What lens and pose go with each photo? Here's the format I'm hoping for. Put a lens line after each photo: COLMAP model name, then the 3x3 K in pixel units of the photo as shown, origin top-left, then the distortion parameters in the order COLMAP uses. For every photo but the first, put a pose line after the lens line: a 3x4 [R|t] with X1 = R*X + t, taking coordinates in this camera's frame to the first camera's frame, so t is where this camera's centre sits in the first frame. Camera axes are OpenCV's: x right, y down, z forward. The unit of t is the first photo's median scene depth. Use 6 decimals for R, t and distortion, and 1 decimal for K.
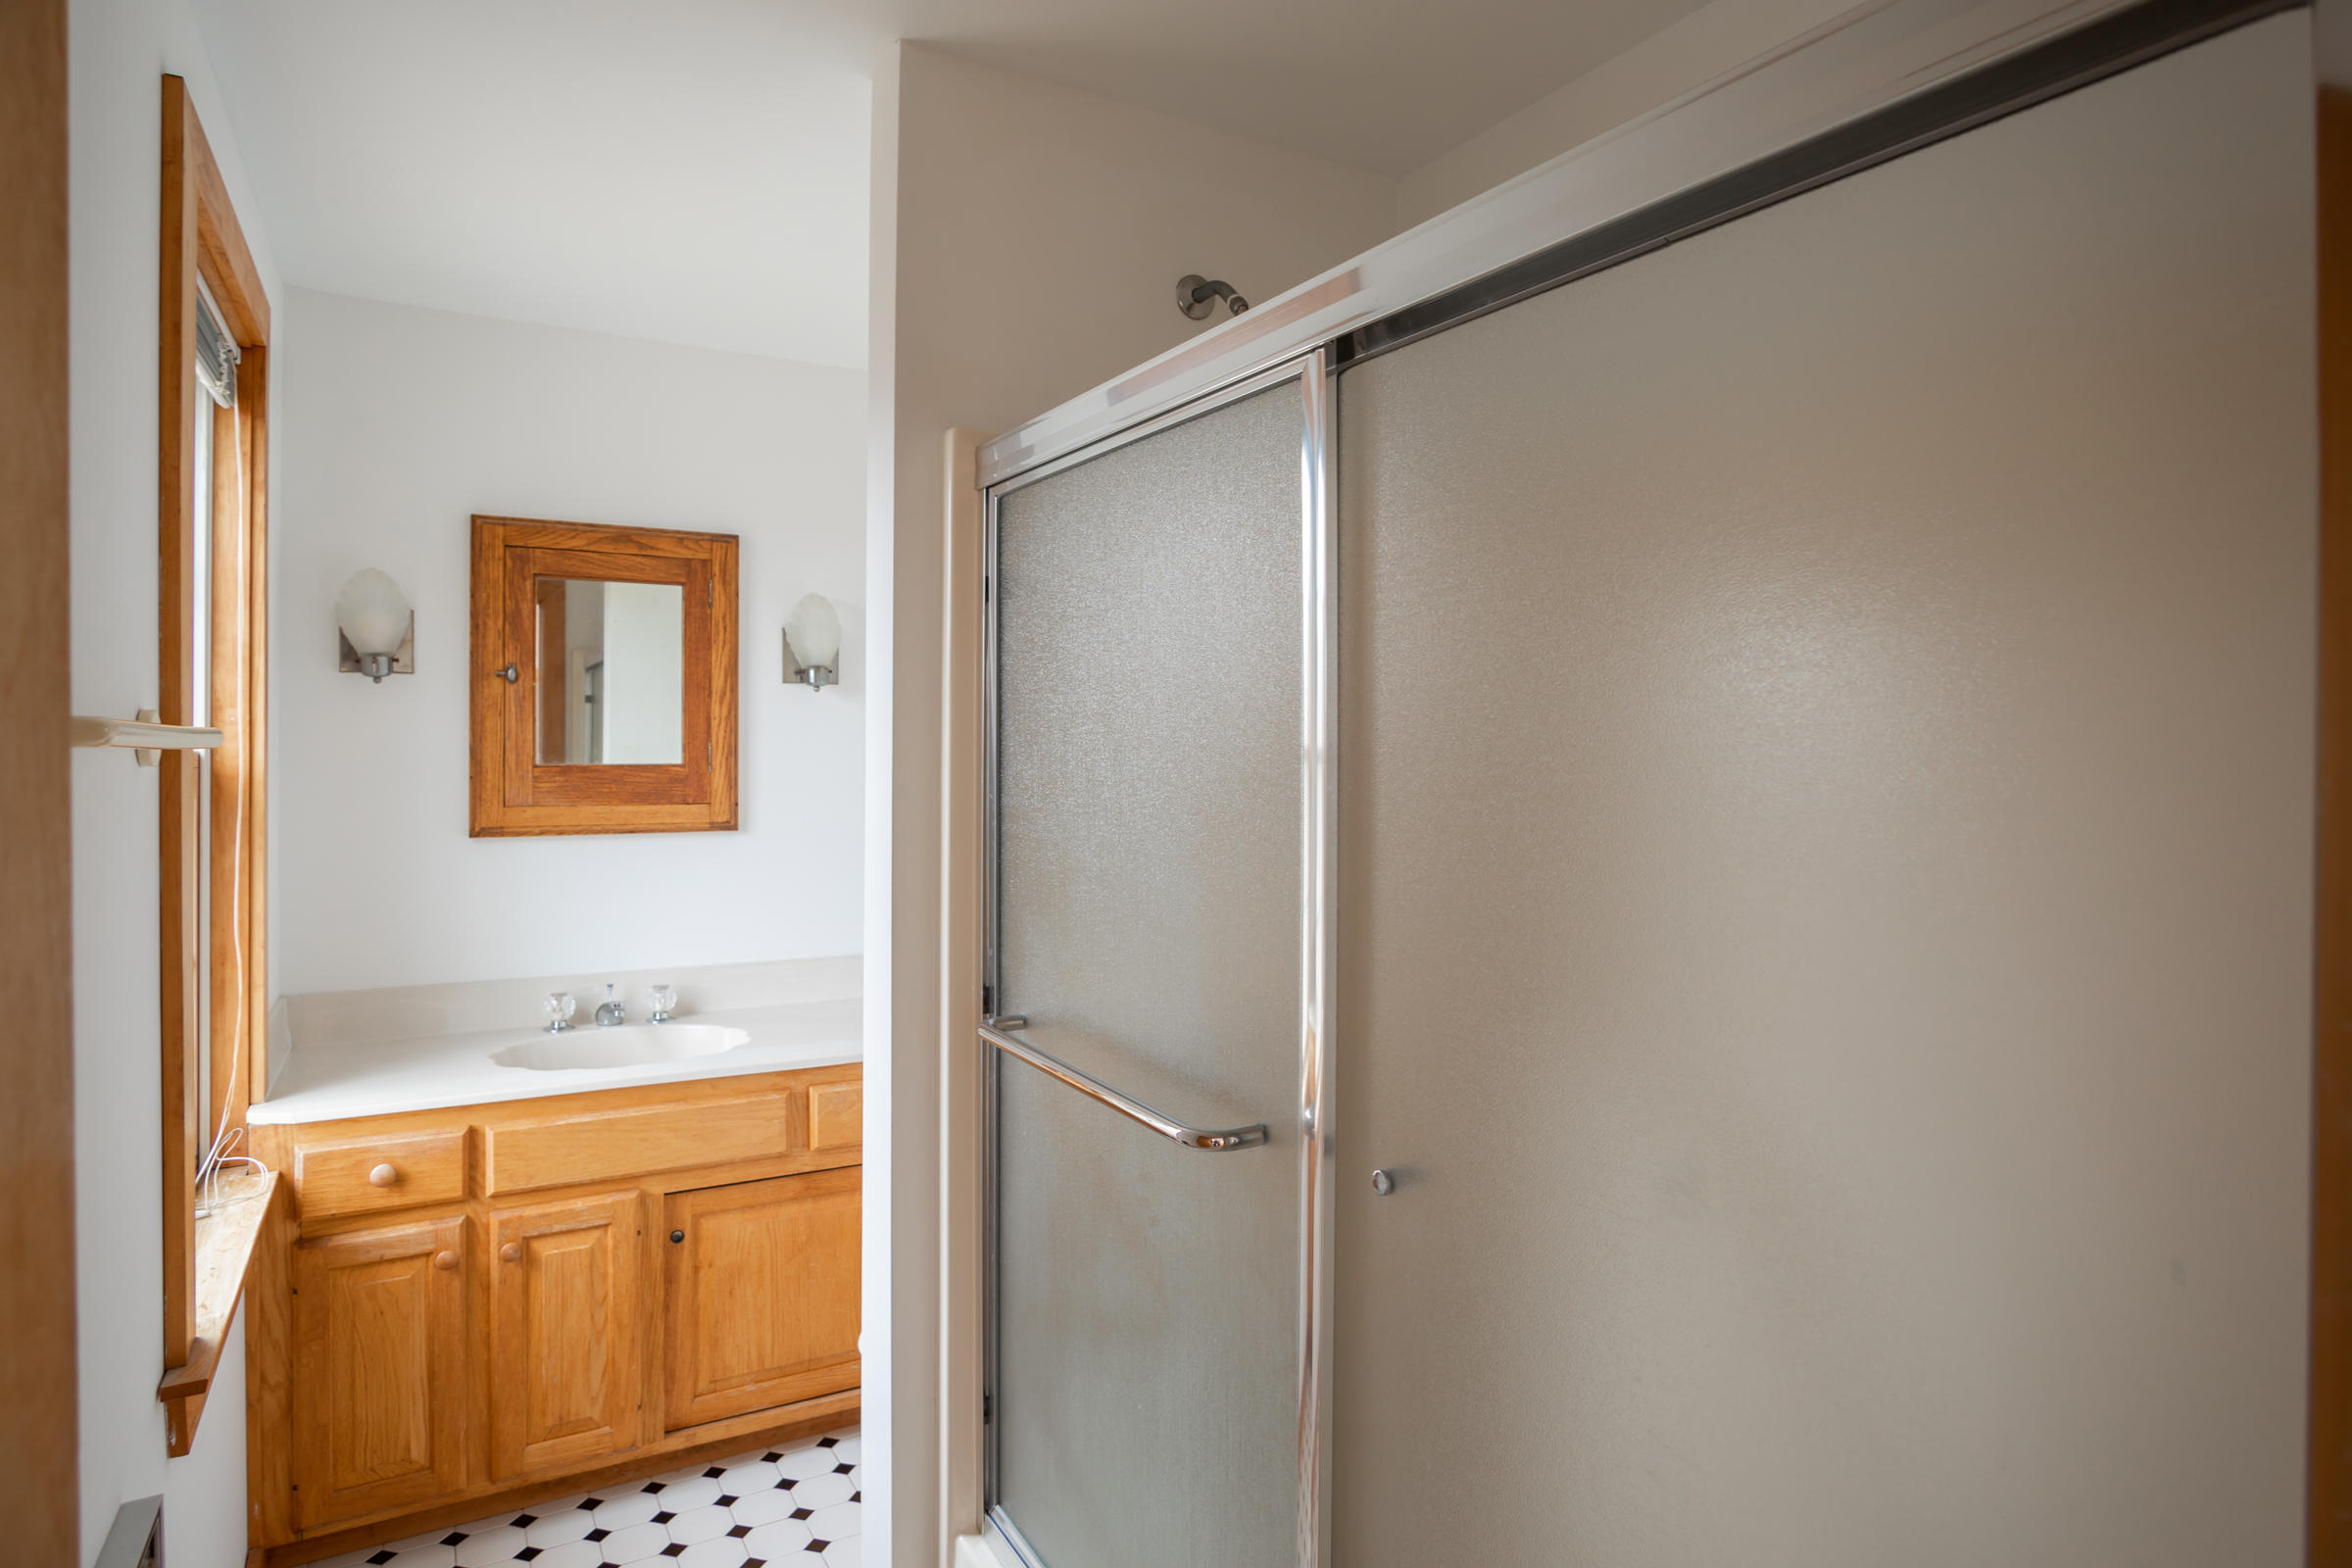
lens RADIAL K [[1367.0, 0, 1210.6], [0, 1367.0, 740.9], [0, 0, 1]] dist [-0.018132, 0.001709]
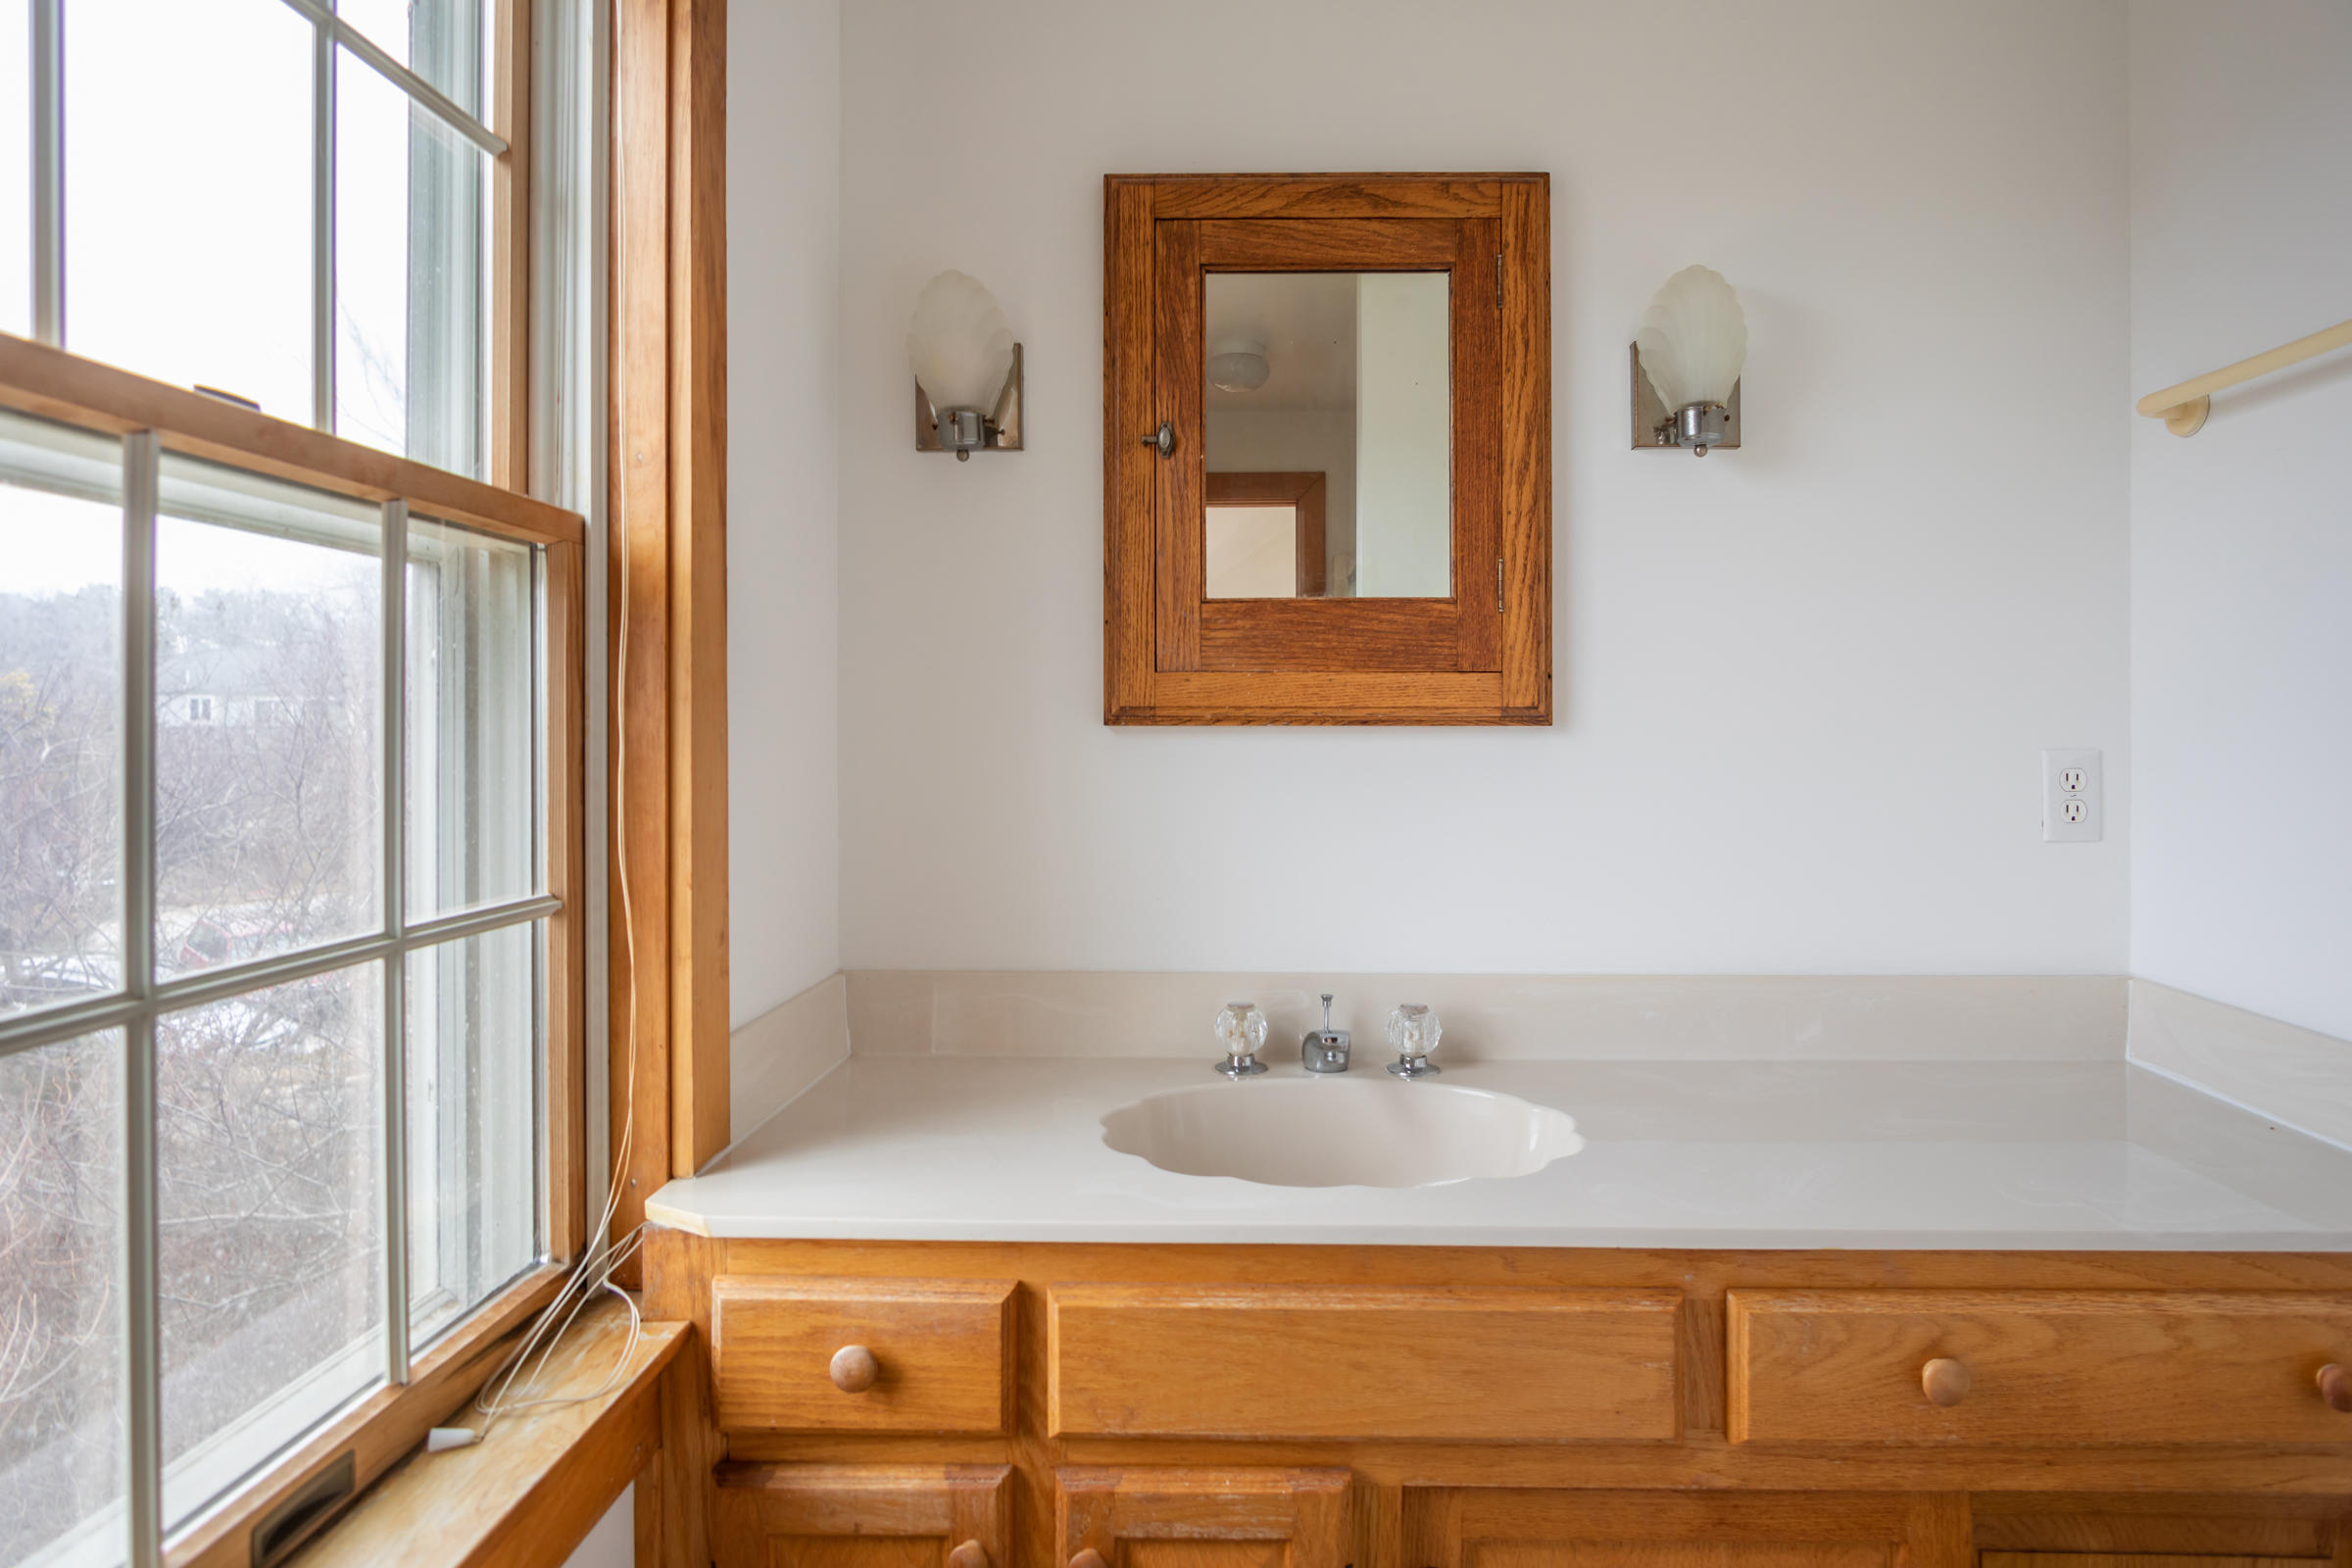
lens RADIAL K [[1367.0, 0, 1210.6], [0, 1367.0, 740.9], [0, 0, 1]] dist [-0.018132, 0.001709]
pose [[0.846526, -0.001644, -0.532344, -0.193431], [0.005828, 0.999964, 0.006179, 0.074674], [0.532315, -0.008333, 0.846505, 0.526443]]
